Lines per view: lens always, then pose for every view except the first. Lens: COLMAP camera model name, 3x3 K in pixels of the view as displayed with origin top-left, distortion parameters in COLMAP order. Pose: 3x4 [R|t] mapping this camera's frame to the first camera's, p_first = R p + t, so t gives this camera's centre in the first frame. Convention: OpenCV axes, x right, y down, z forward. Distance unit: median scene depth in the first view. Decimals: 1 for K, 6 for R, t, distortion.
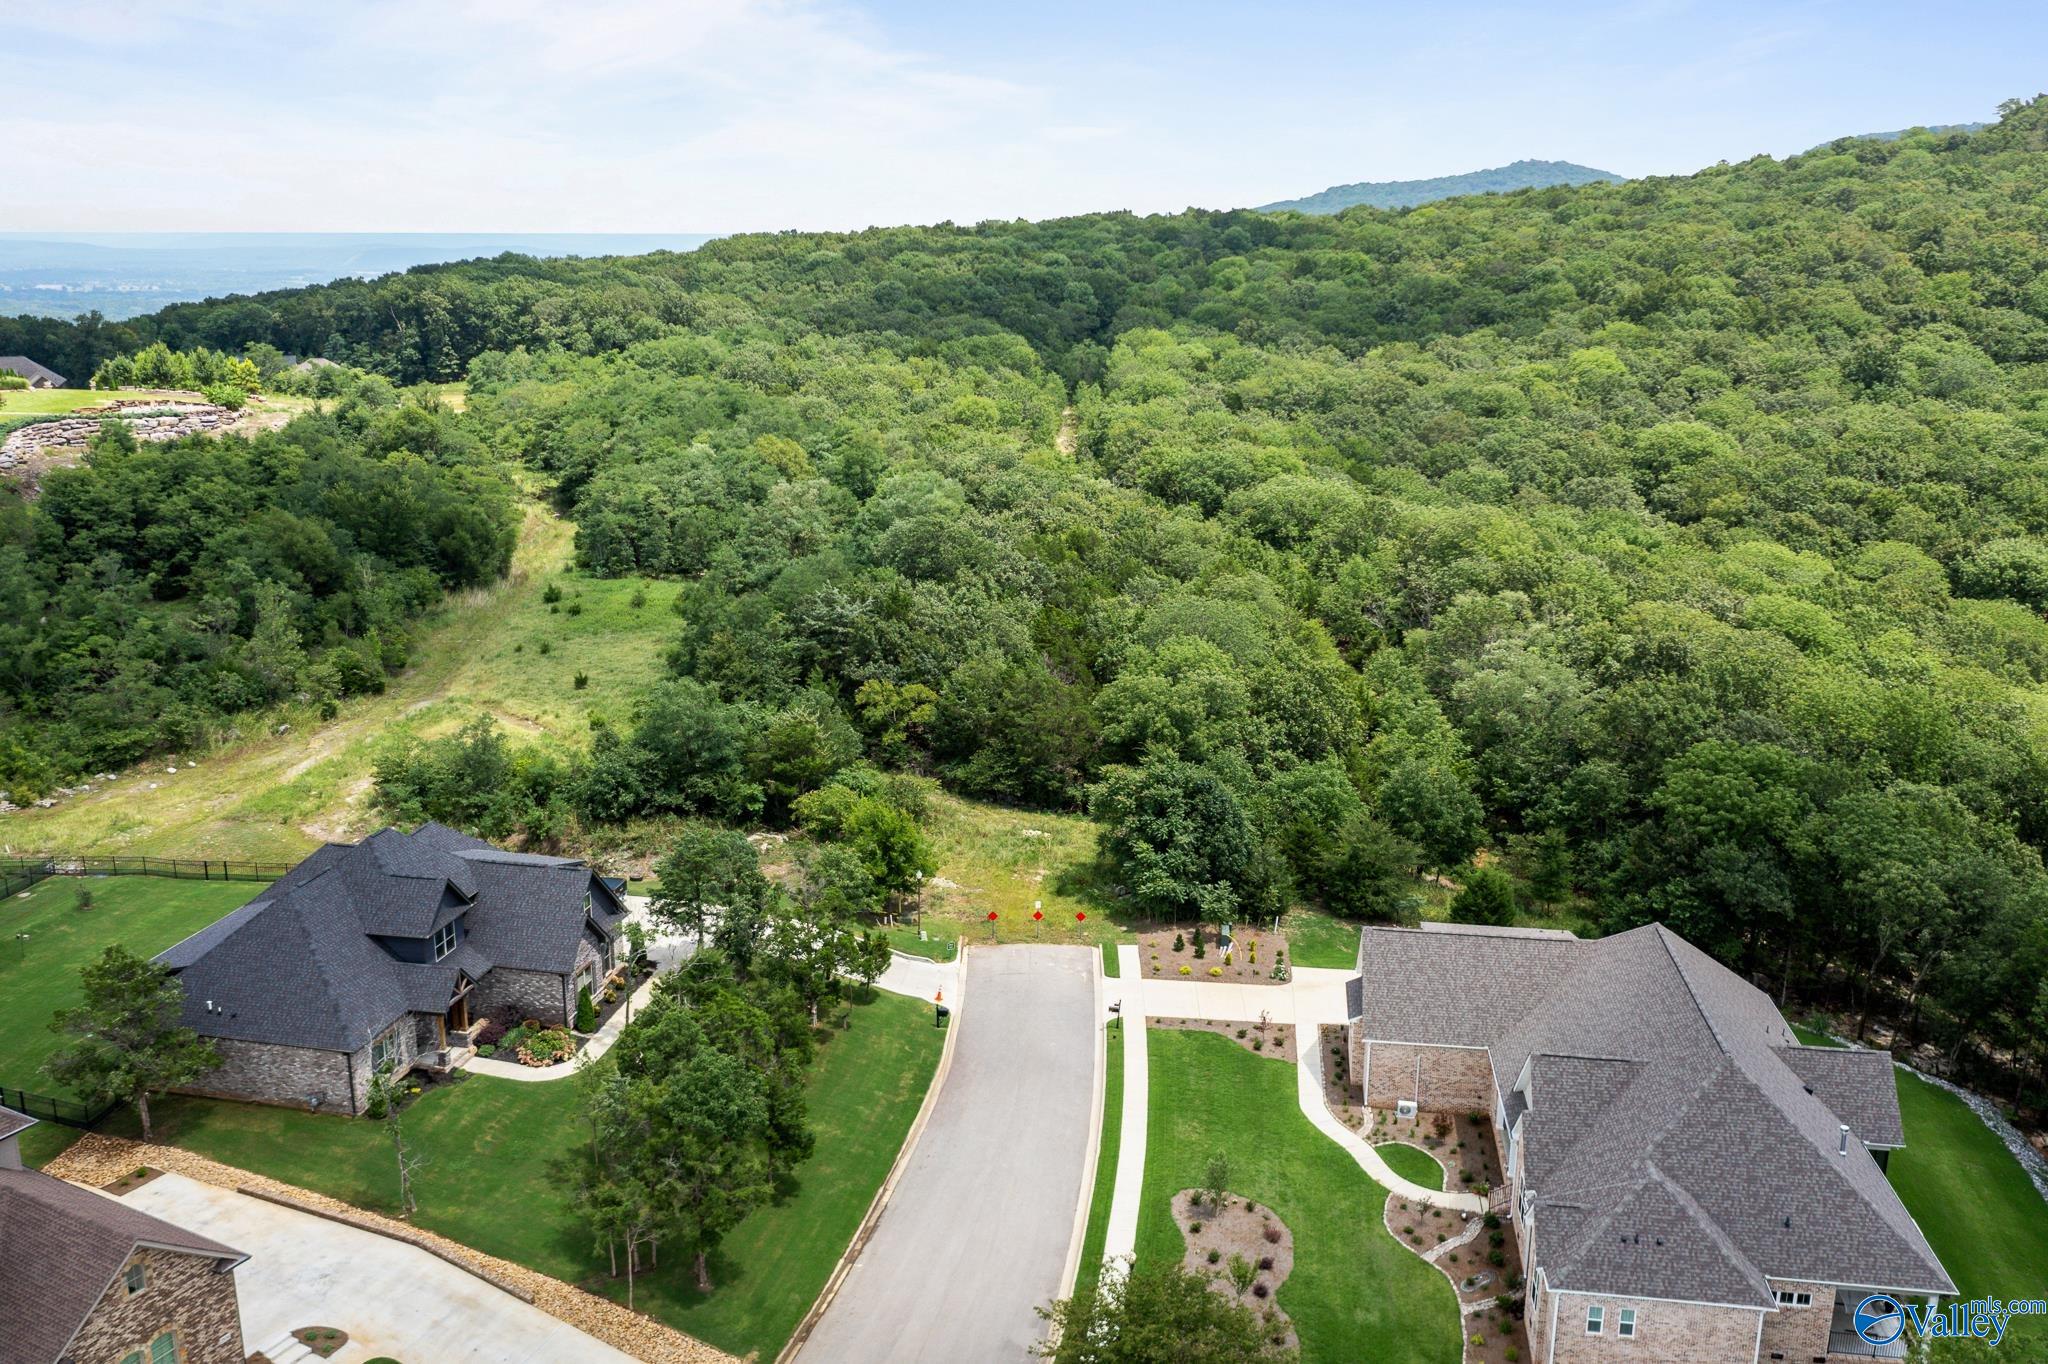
lens RADIAL K [[1660.6, 0, 1019.1], [0, 1660.6, 679.4], [0, 0, 1]] dist [0.010723, -0.002937]
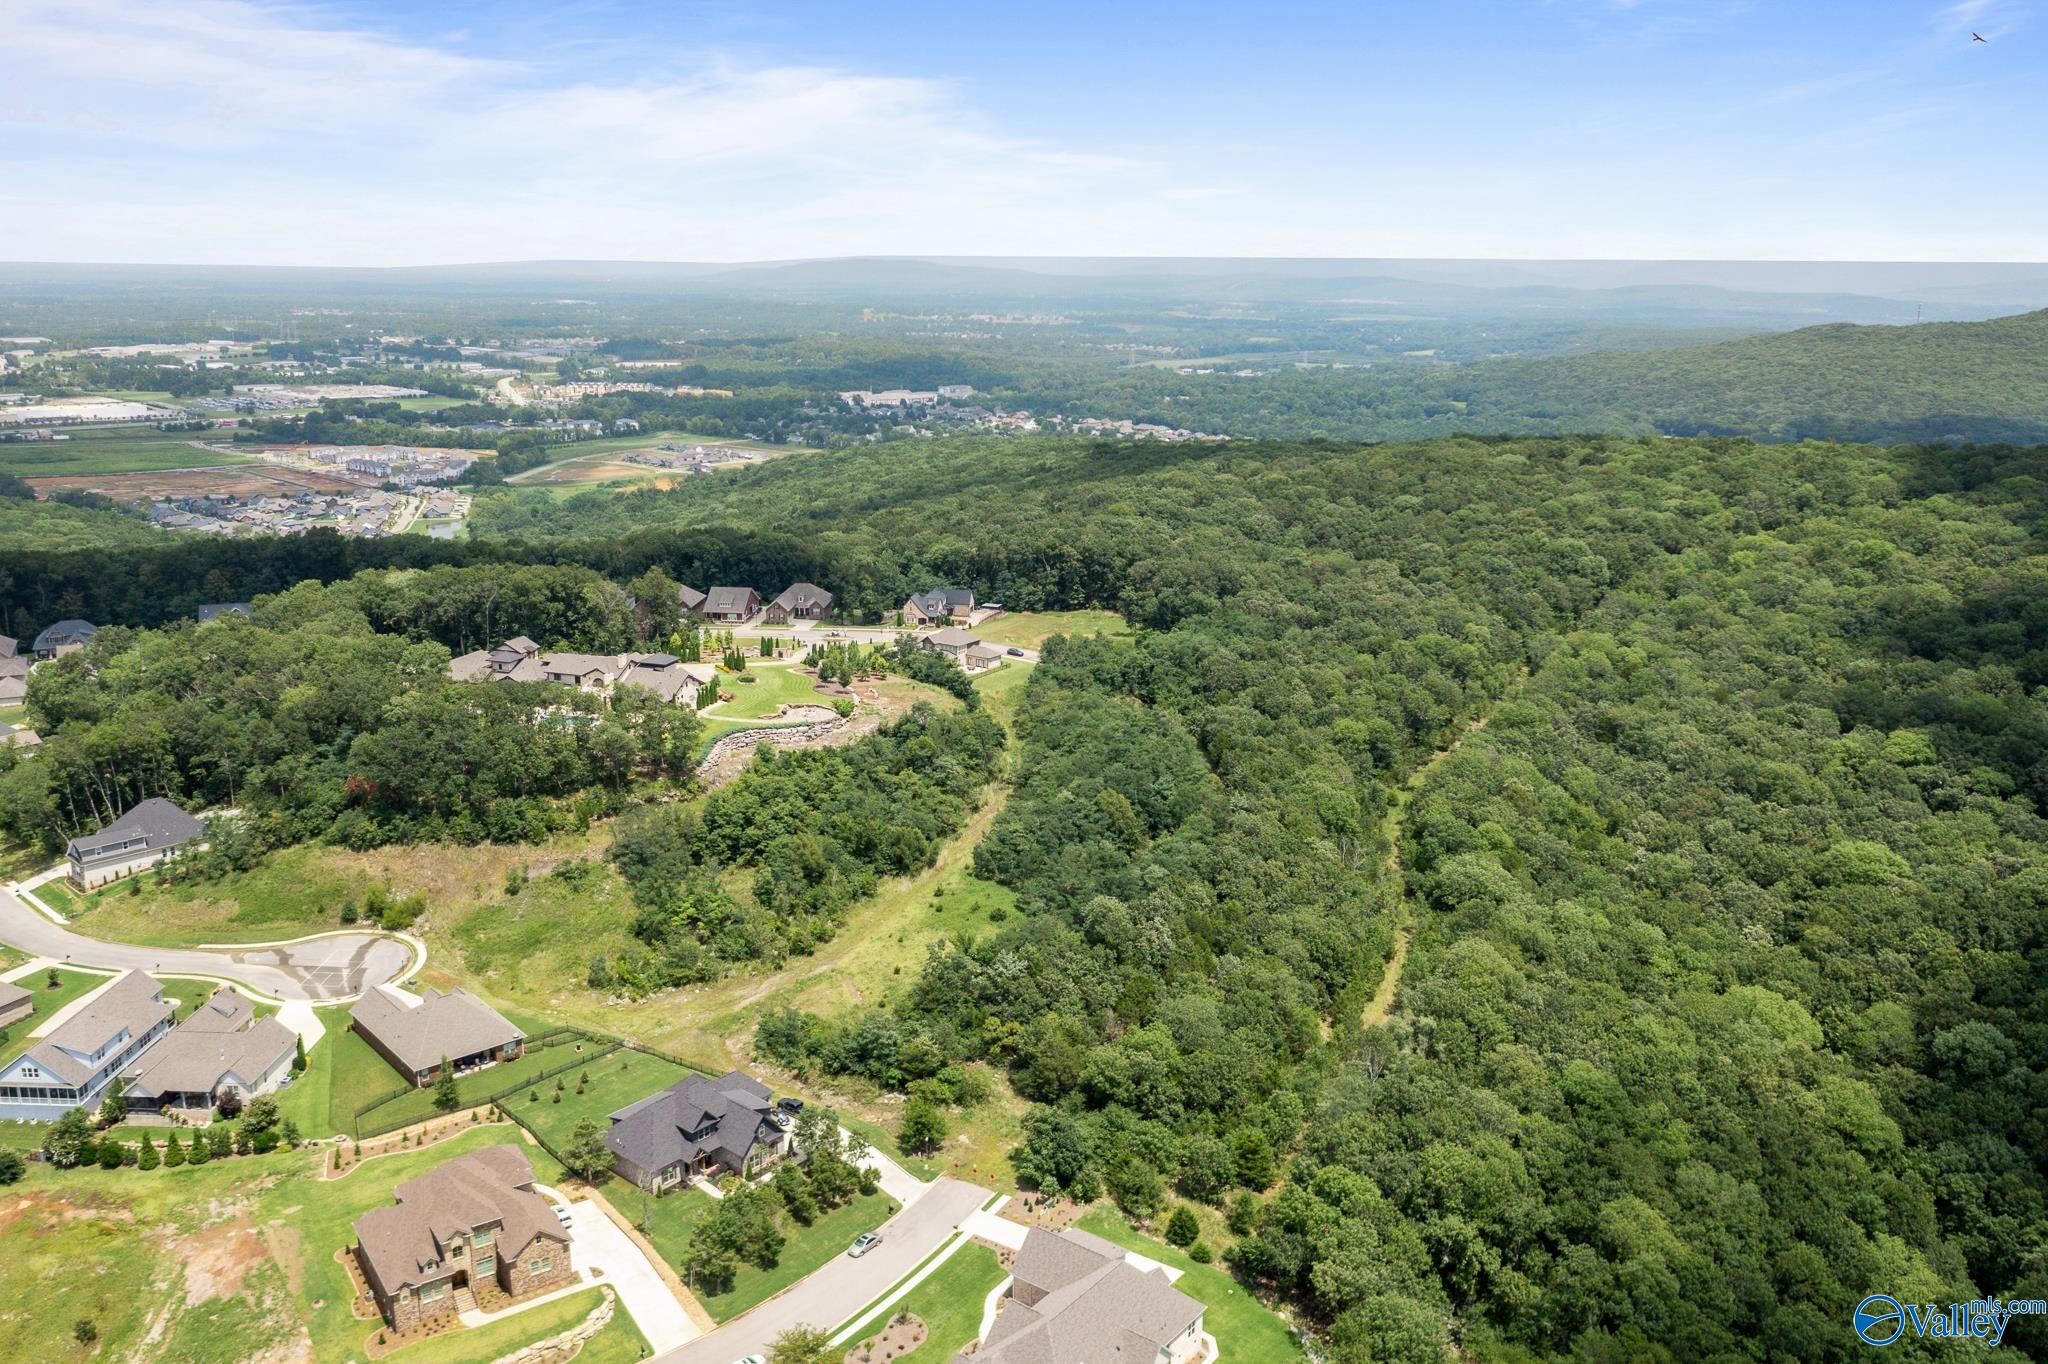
lens RADIAL K [[1660.6, 0, 1029.3], [0, 1660.6, 681.5], [0, 0, 1]] dist [0.010723, -0.002937]
pose [[0.881189, 0.122167, -0.456708, 0.810118], [-0.128065, 0.991600, 0.018154, -0.440641], [0.455089, 0.042491, 0.889432, -0.740870]]
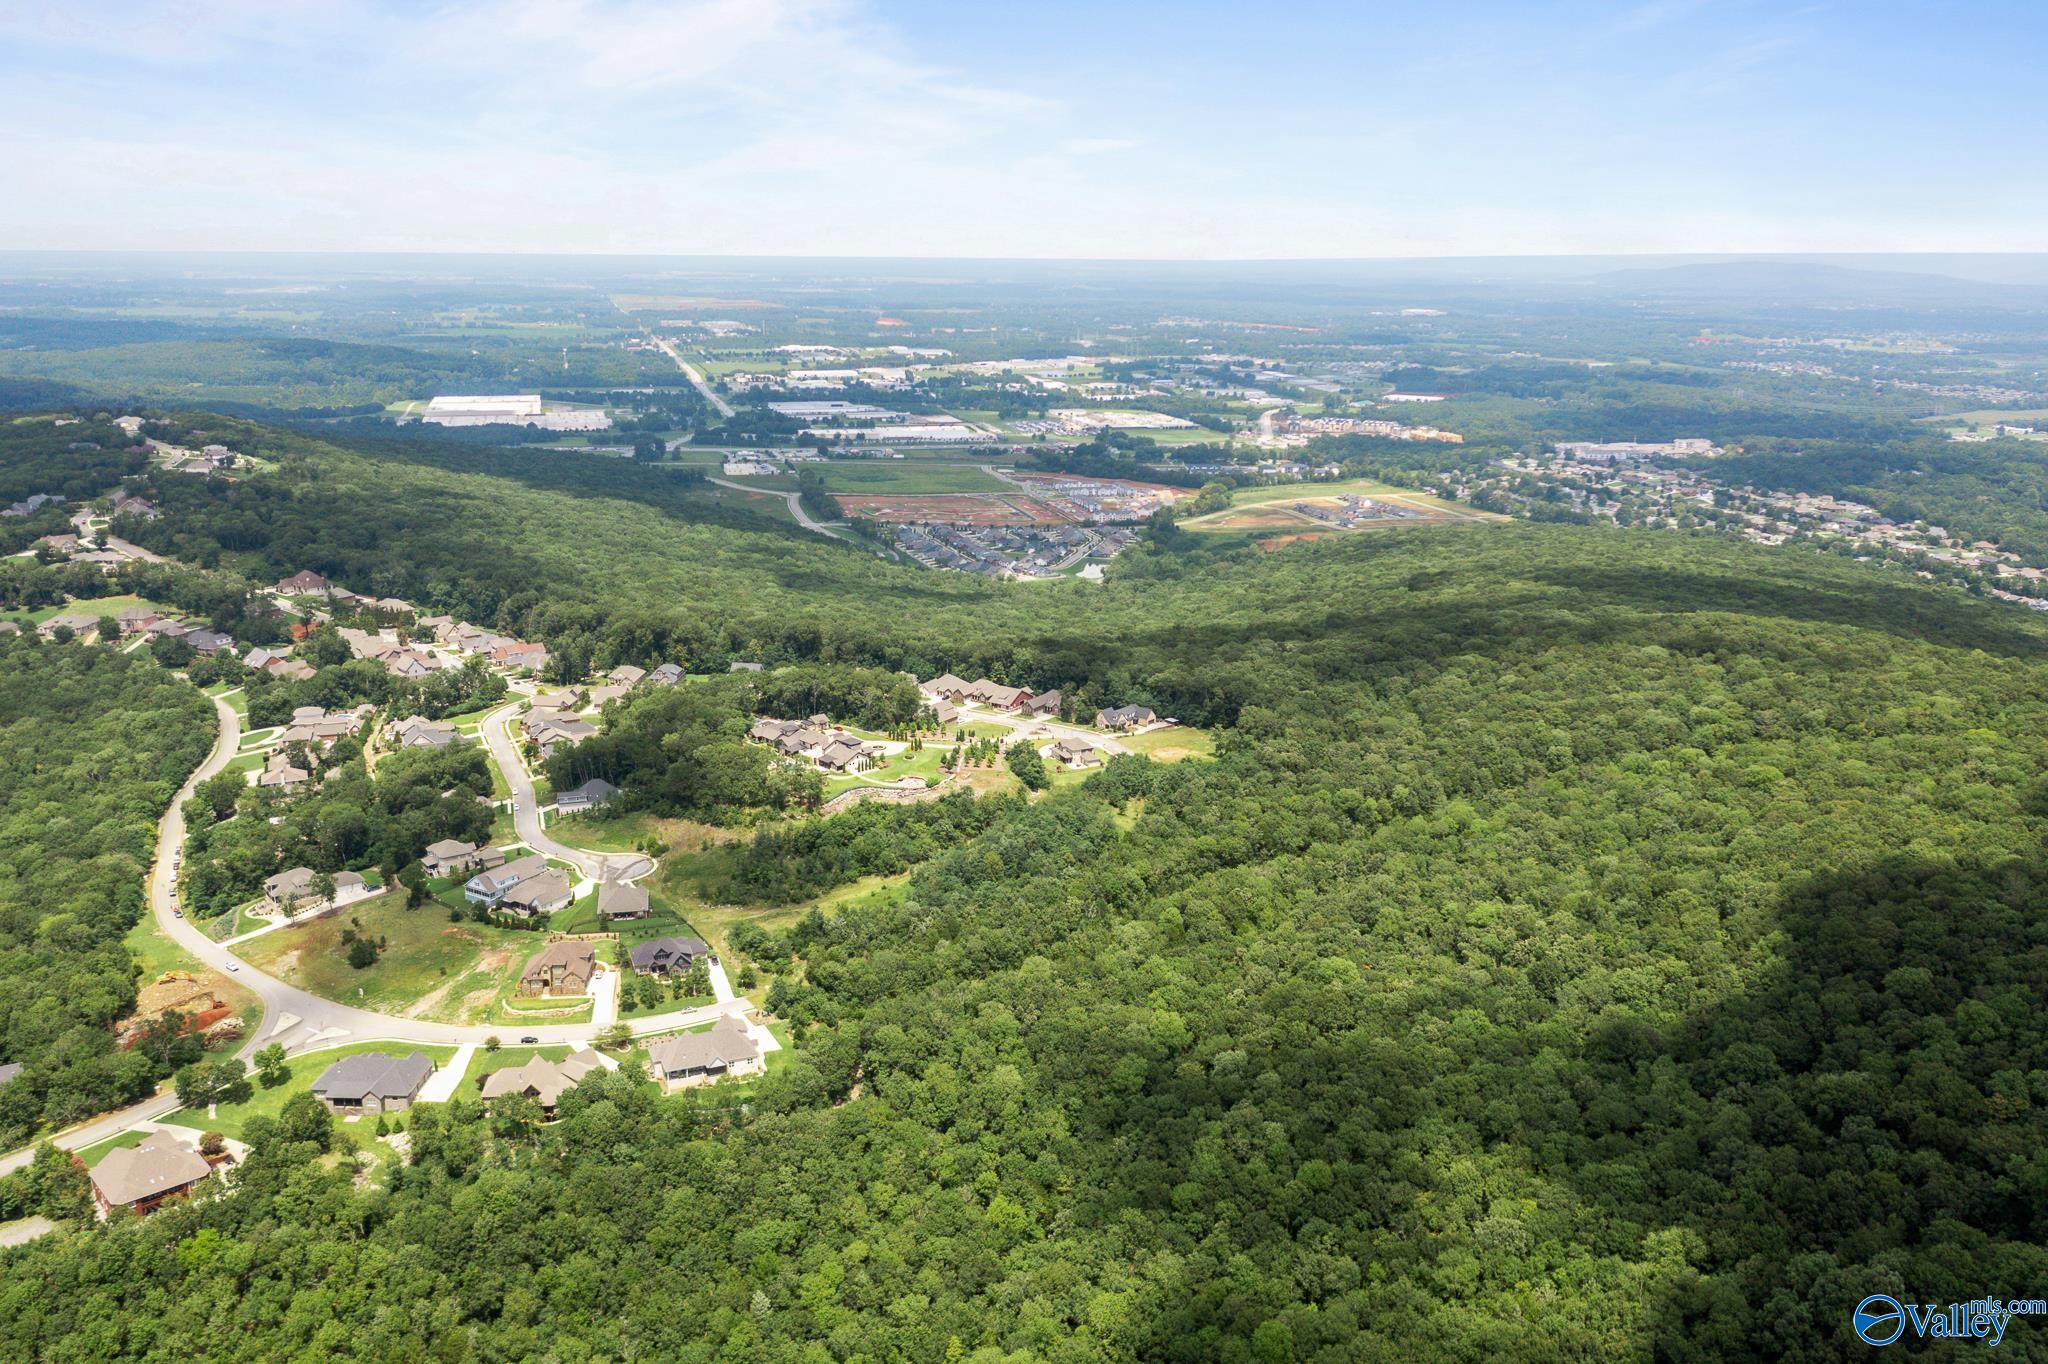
lens RADIAL K [[1660.6, 0, 1016.7], [0, 1660.6, 683.1], [0, 0, 1]] dist [0.010723, -0.002937]
pose [[0.537442, 0.217945, -0.814651, 3.626402], [-0.225119, 0.968049, 0.110469, -1.266139], [0.812698, 0.124023, 0.569334, -1.109610]]
